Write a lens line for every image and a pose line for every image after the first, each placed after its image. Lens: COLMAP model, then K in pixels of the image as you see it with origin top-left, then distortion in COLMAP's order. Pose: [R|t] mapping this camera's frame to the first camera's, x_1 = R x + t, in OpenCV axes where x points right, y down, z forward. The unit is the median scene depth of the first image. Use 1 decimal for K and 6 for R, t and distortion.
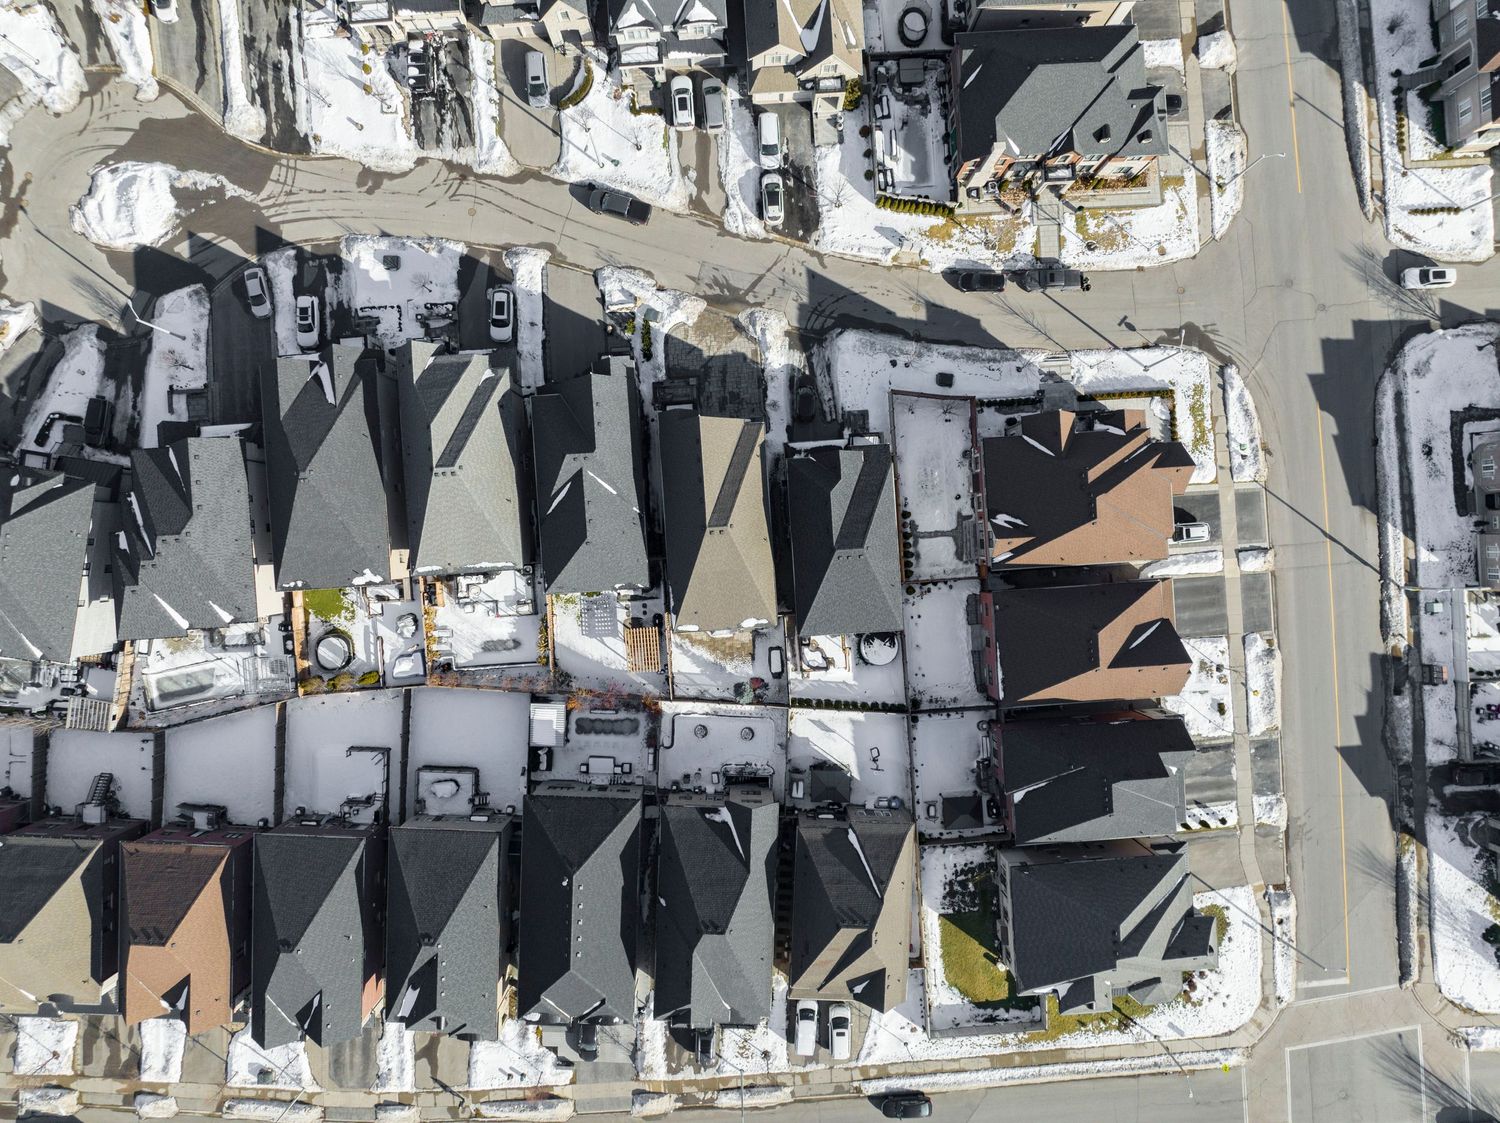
lens RADIAL K [[1053.3, 0, 746.9], [0, 1053.3, 561.9], [0, 0, 1]] dist [-0.026138, -0.023708]
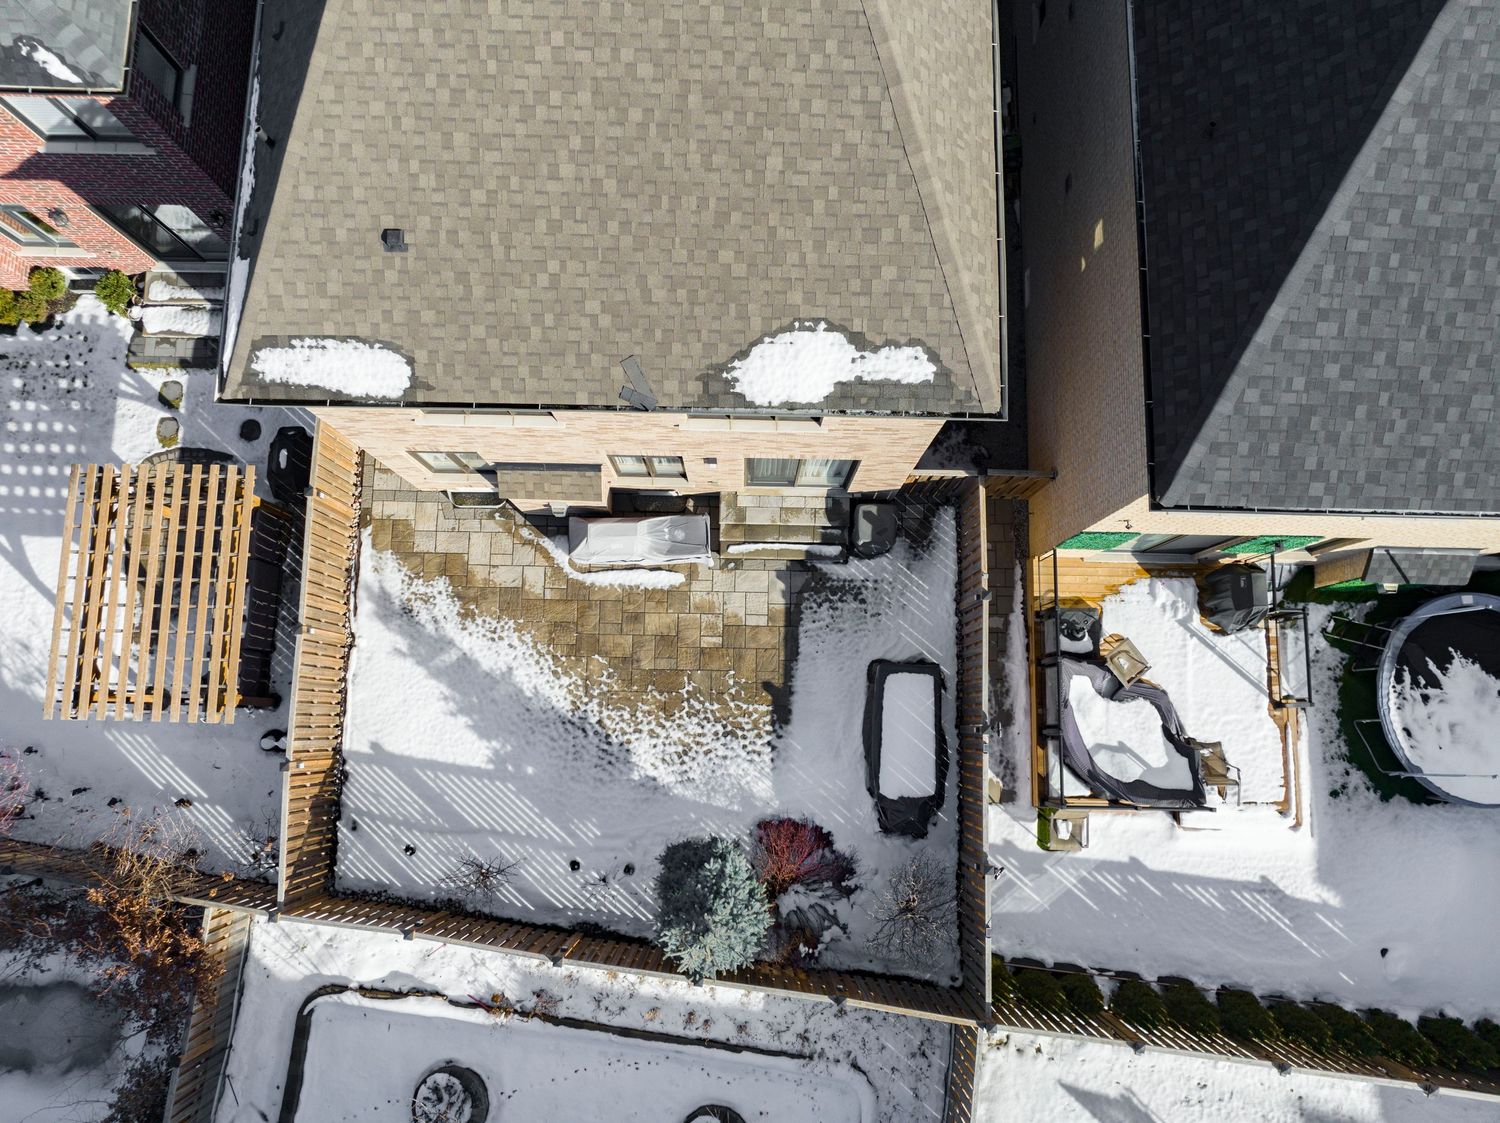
lens RADIAL K [[1053.3, 0, 746.9], [0, 1053.3, 561.9], [0, 0, 1]] dist [-0.026138, -0.023708]
pose [[0.996194, 0.085671, -0.016037, 0.000552], [-0.087146, 0.982296, -0.165831, 0.096914], [0.001546, 0.166598, 0.986024, 0.813605]]
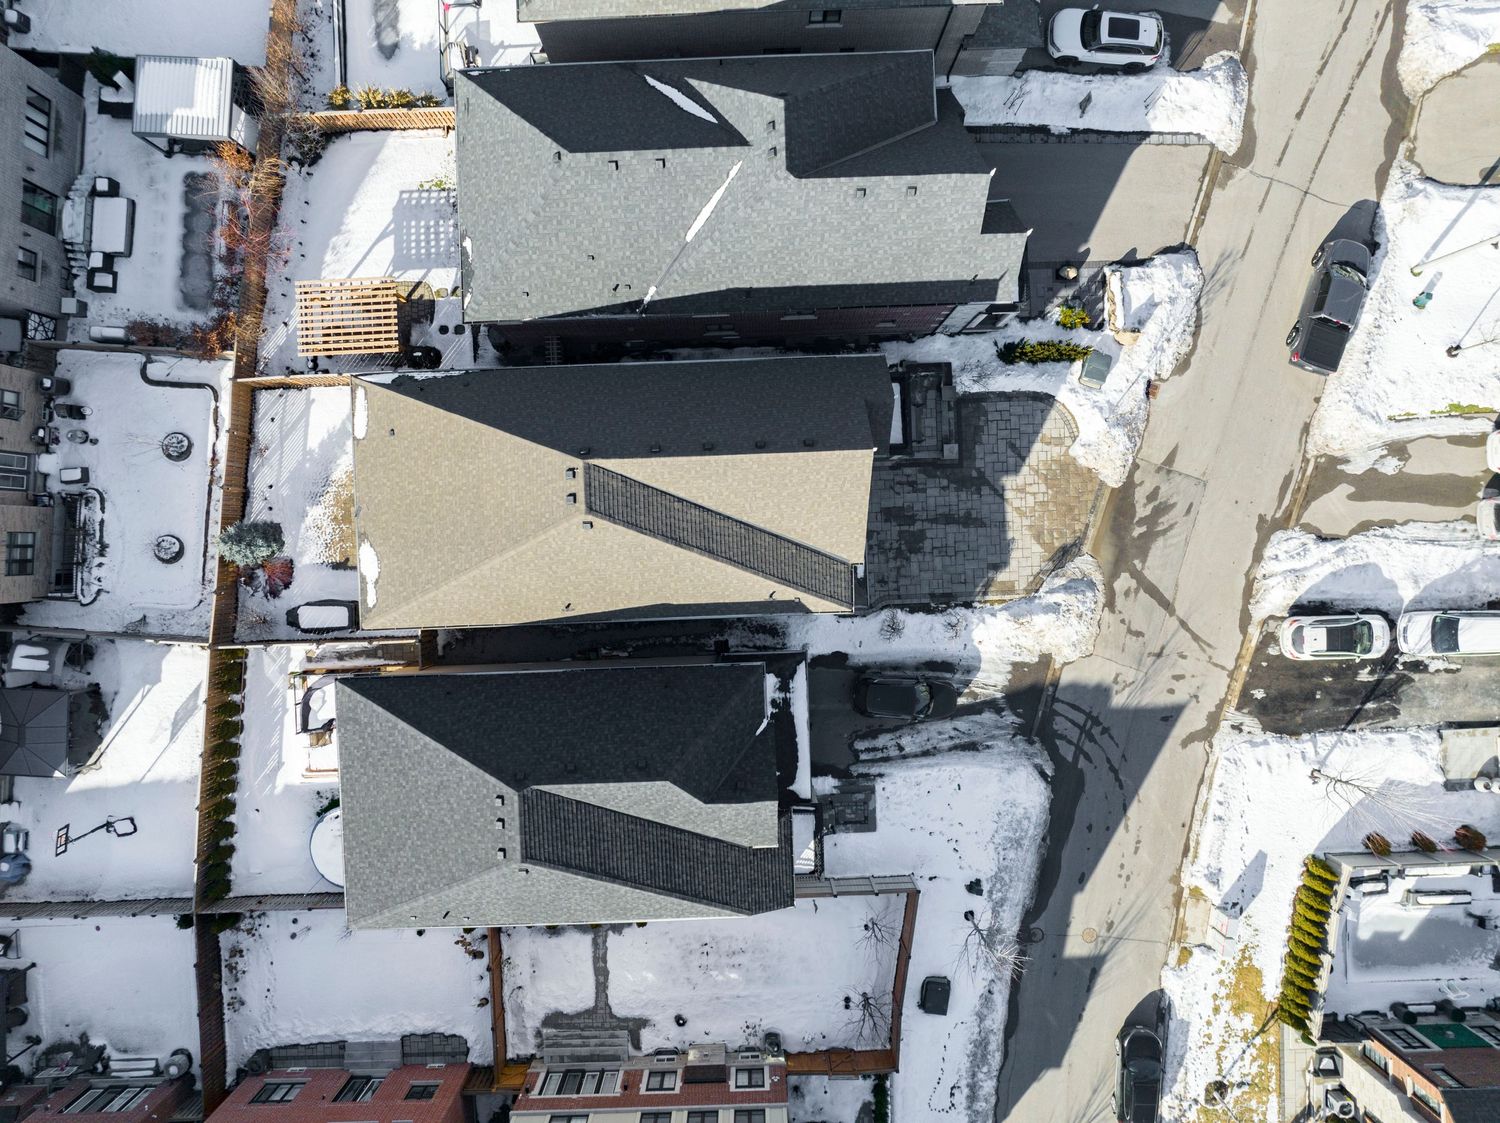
lens RADIAL K [[1053.3, 0, 746.9], [0, 1053.3, 561.9], [0, 0, 1]] dist [-0.026138, -0.023708]
pose [[-0.028980, 0.999508, 0.012002, -0.006485], [-0.999421, -0.028760, -0.018164, -0.076862], [-0.017809, -0.012521, 0.999763, 0.546091]]
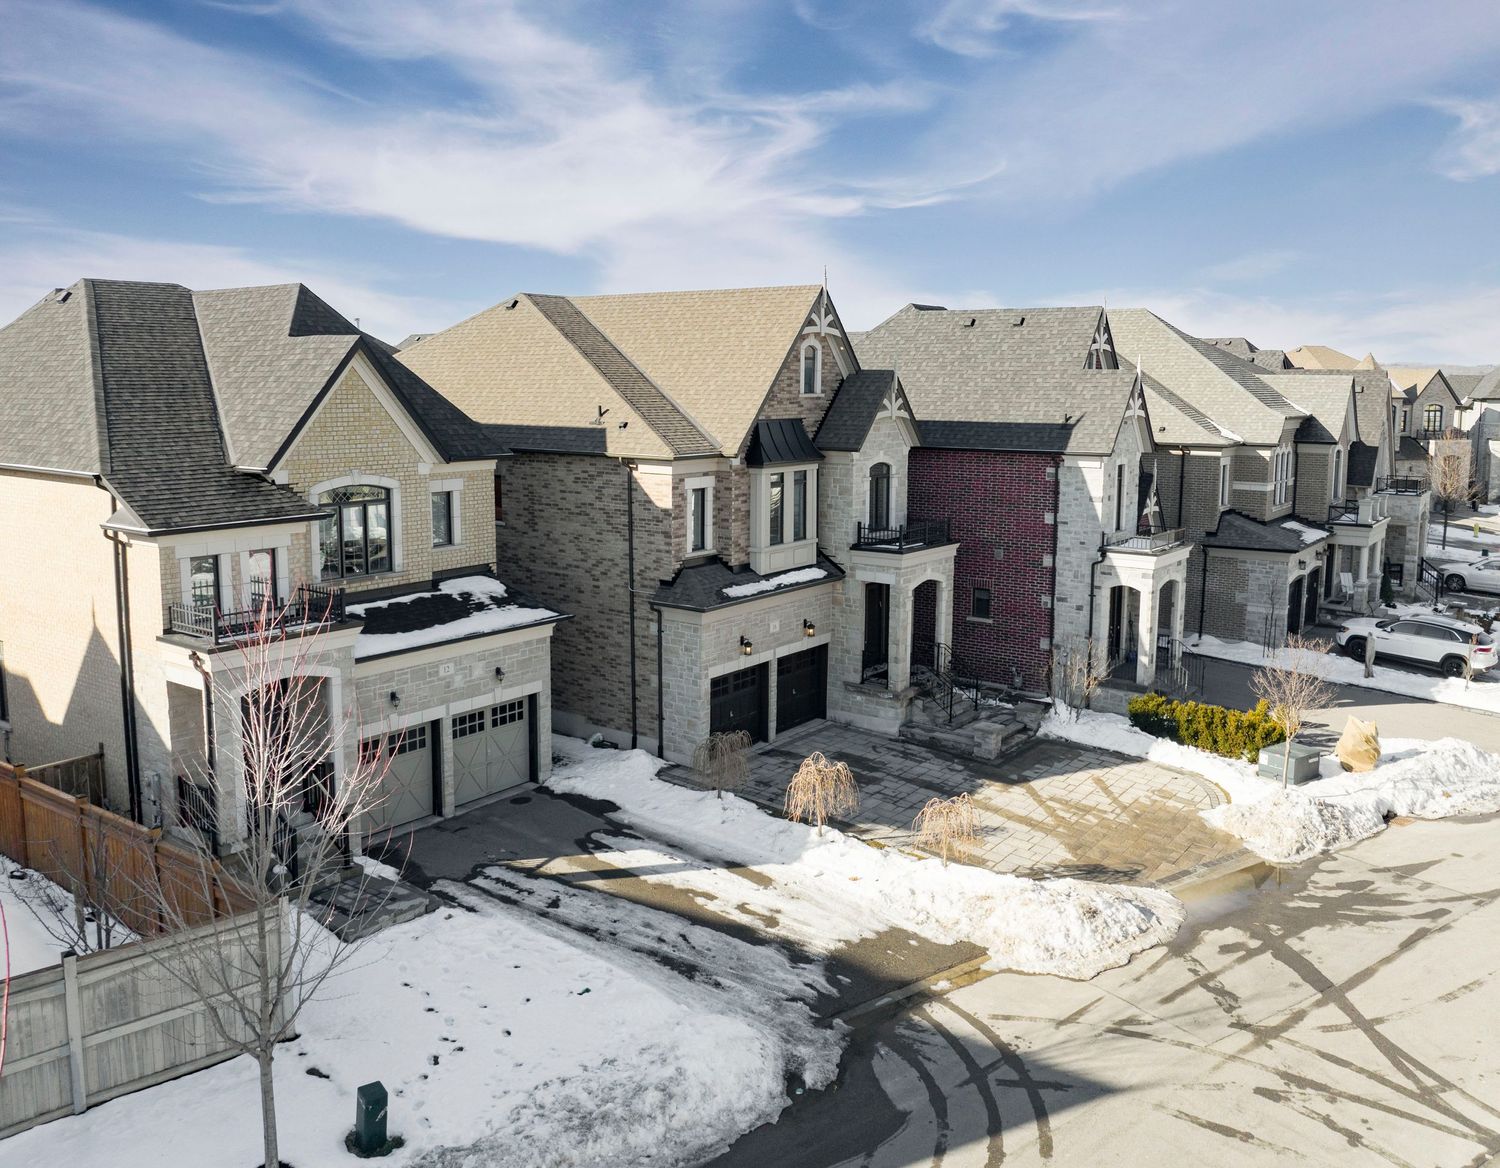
lens RADIAL K [[1239.9, 0, 775.8], [0, 1239.9, 556.9], [0, 0, 1]] dist [-0.026822, -0.004077]
pose [[-0.630616, 0.100057, -0.769618, 0.221392], [-0.775699, -0.112917, 0.620919, -0.320267], [-0.024776, 0.988554, 0.148821, 0.908622]]
